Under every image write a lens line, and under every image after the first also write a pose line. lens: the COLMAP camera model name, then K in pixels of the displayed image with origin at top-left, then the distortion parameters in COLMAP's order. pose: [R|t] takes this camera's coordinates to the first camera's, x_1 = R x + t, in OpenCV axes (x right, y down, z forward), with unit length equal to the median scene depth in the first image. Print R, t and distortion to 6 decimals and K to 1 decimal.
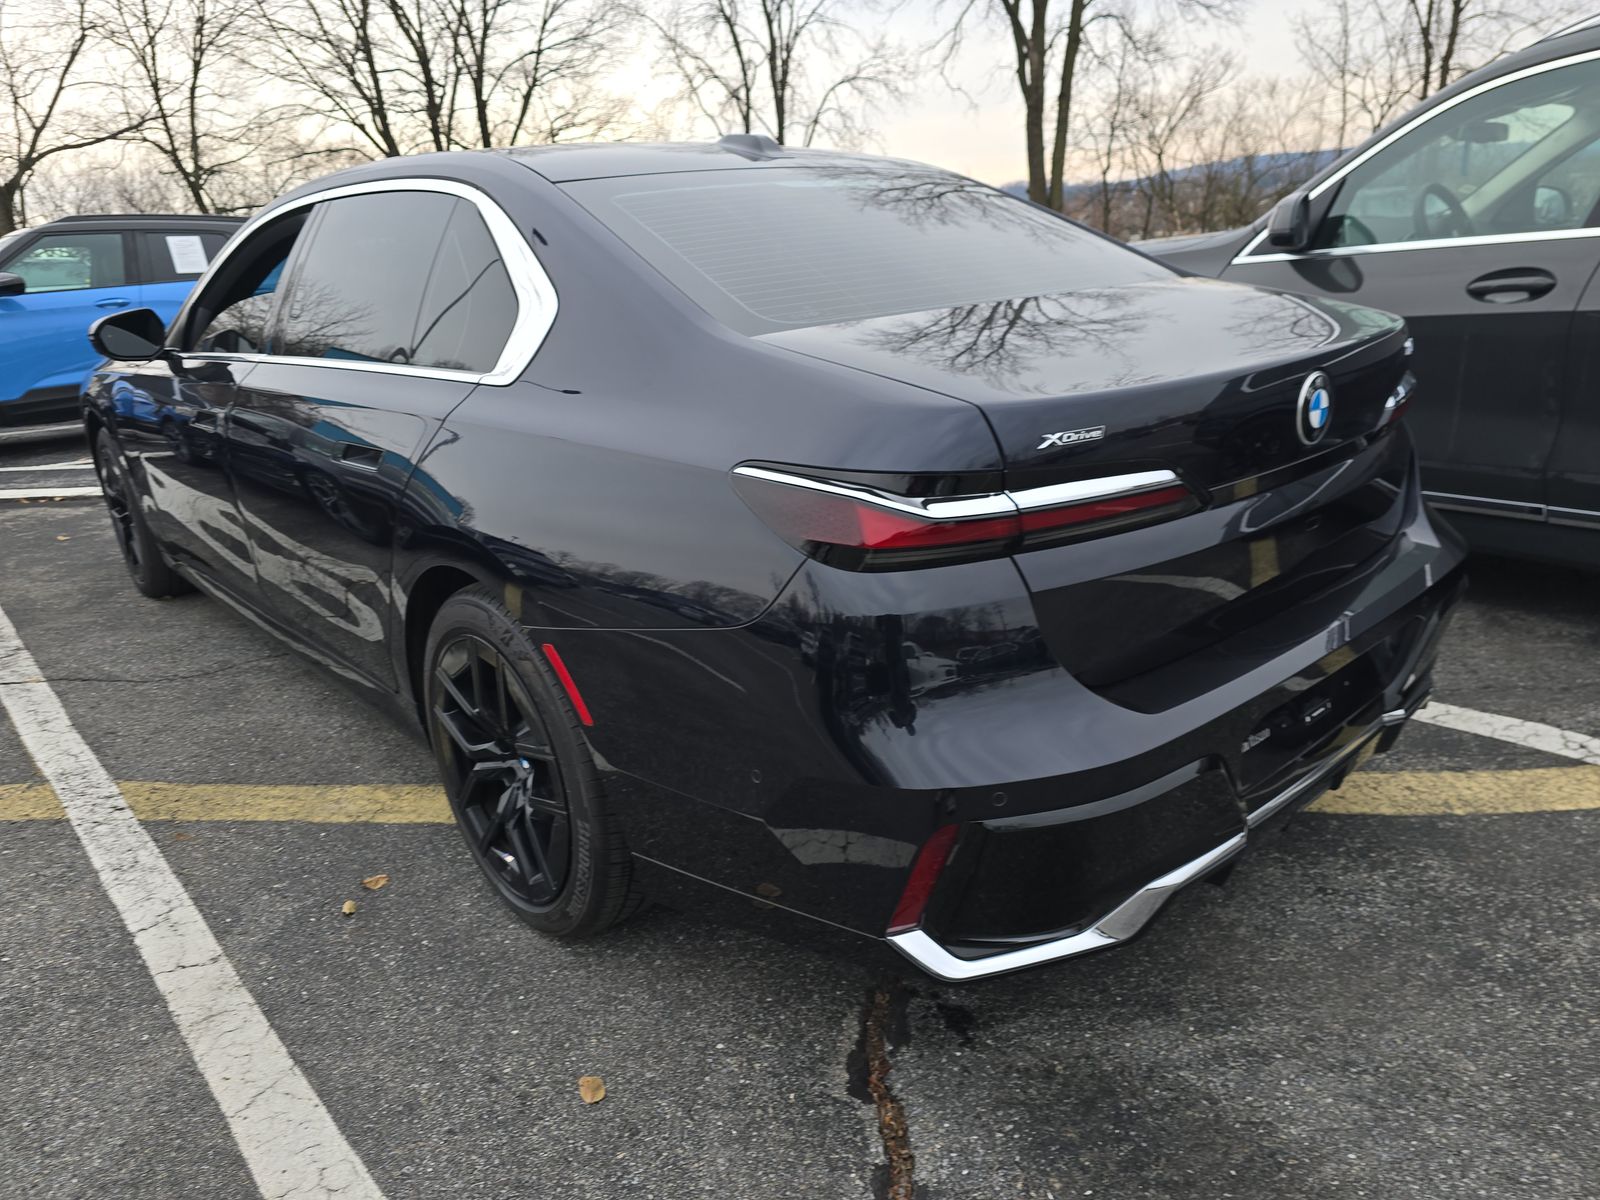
lens RADIAL K [[1107.8, 0, 800.0], [0, 1107.8, 600.0], [0, 0, 1]] dist [0.005838, 0.001452]
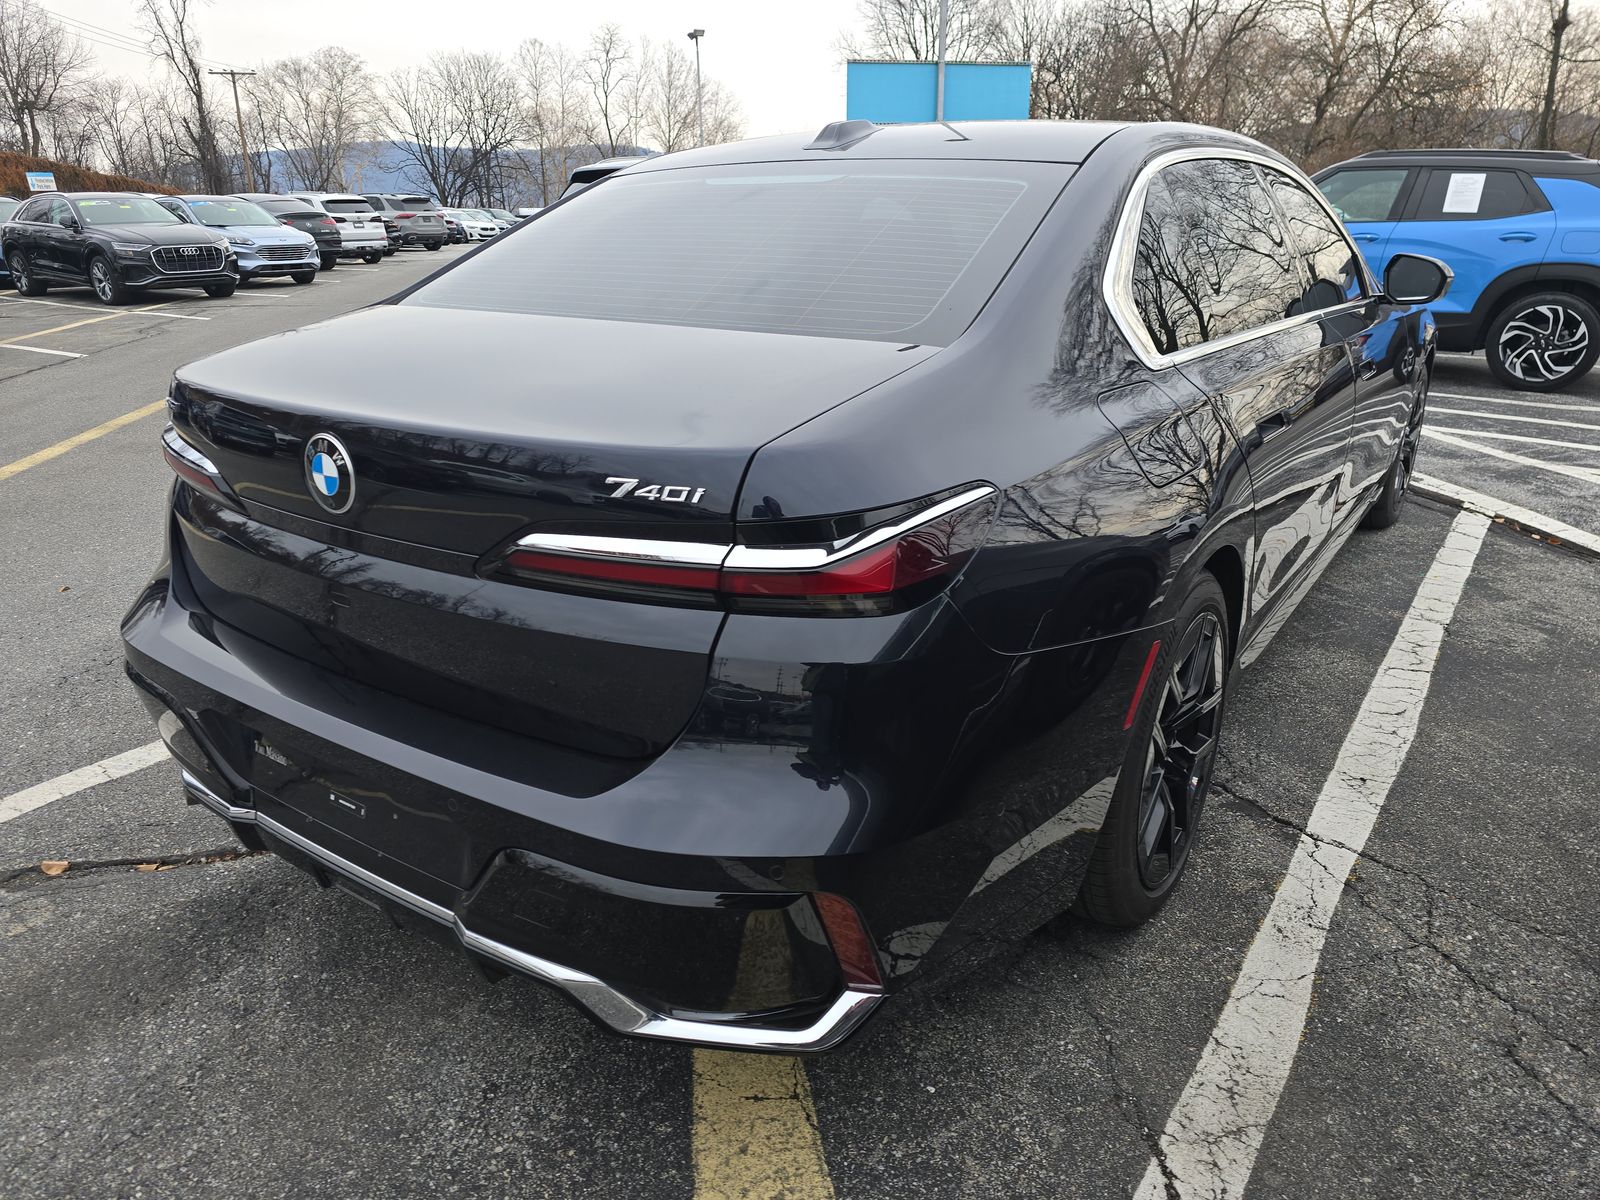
lens RADIAL K [[1078.4, 0, 810.8], [0, 1078.4, 605.8], [0, 0, 1]] dist [0.043411, -0.030066]
pose [[0.230618, 0.386728, -0.892892, 0.931219], [-0.314853, 0.897919, 0.307584, -0.317168], [0.920697, 0.210196, 0.328839, 0.742878]]
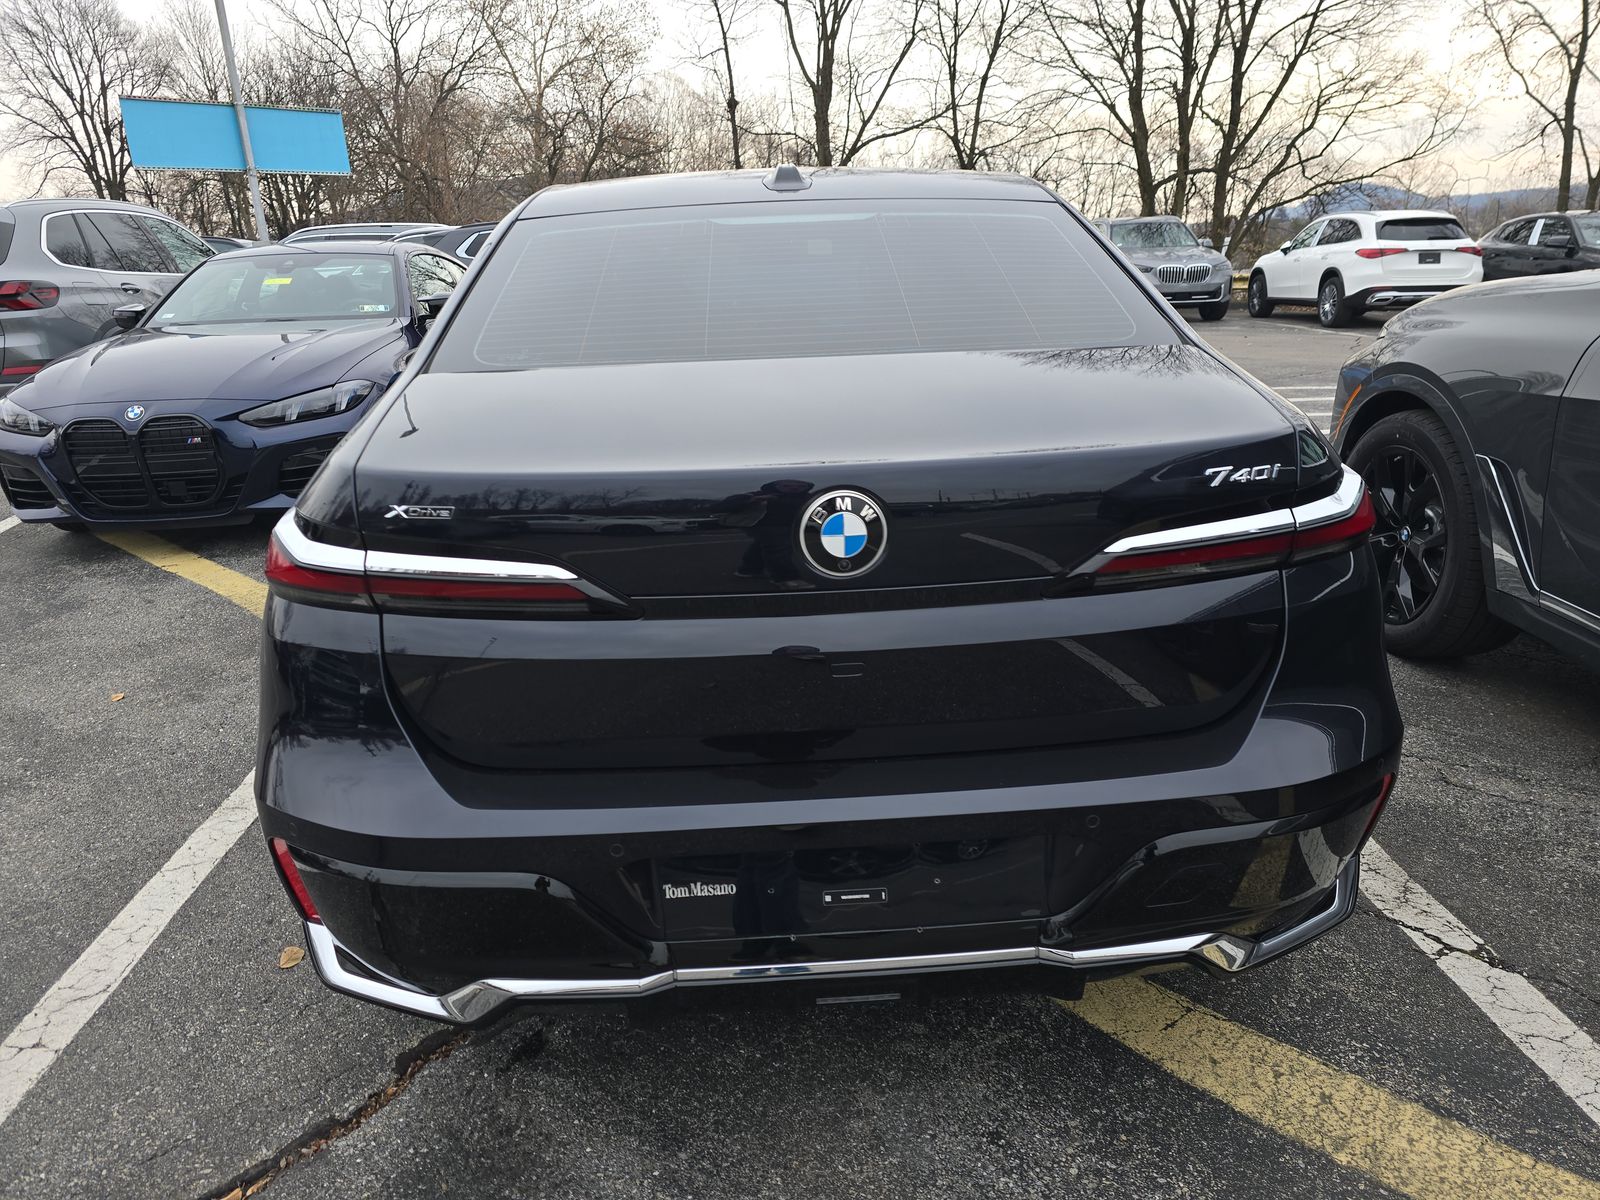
lens RADIAL K [[1078.4, 0, 810.8], [0, 1078.4, 605.8], [0, 0, 1]] dist [0.043411, -0.030066]
pose [[0.777932, 0.227079, -0.585882, 0.623469], [-0.206745, 0.973000, 0.102605, -0.133605], [0.593362, 0.041309, 0.803875, 0.240294]]
